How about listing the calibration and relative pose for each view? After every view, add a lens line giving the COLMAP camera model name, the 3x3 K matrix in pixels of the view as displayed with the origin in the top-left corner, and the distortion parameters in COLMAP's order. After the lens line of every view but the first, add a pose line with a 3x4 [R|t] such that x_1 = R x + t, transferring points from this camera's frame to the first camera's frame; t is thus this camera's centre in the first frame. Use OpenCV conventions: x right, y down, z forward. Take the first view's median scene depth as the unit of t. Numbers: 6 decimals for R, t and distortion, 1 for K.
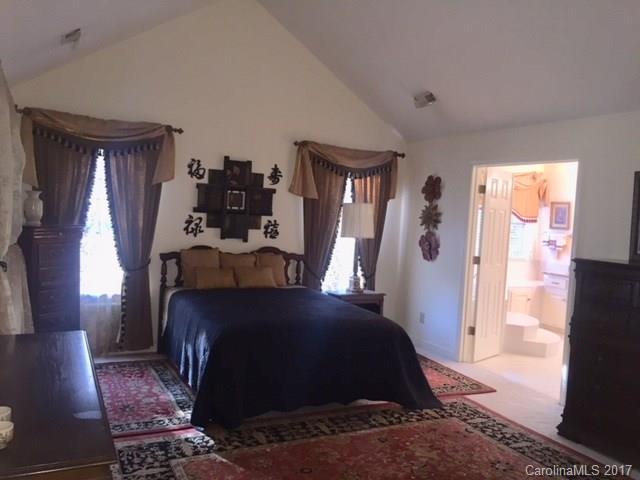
lens RADIAL K [[542.0, 0, 320.0], [0, 542.0, 240.0], [0, 0, 1]] dist [0.072052, -0.088142]
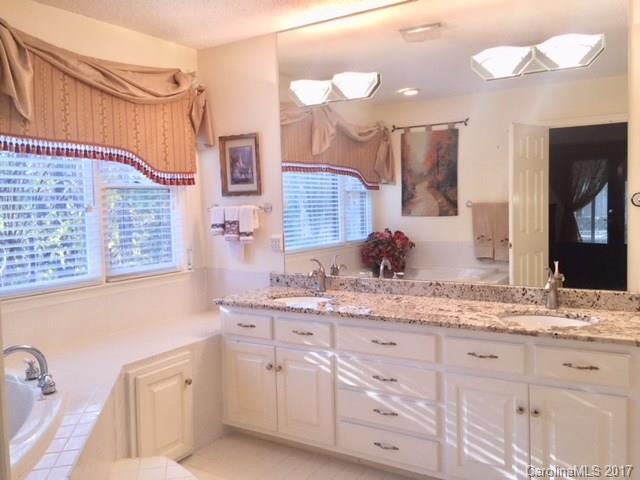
lens RADIAL K [[542.0, 0, 320.0], [0, 542.0, 240.0], [0, 0, 1]] dist [0.072052, -0.088142]
pose [[0.848668, -0.106221, 0.518150, 0.251685], [0.099241, 0.994207, 0.041269, 0.004607], [-0.519532, 0.016398, 0.854294, 0.576300]]
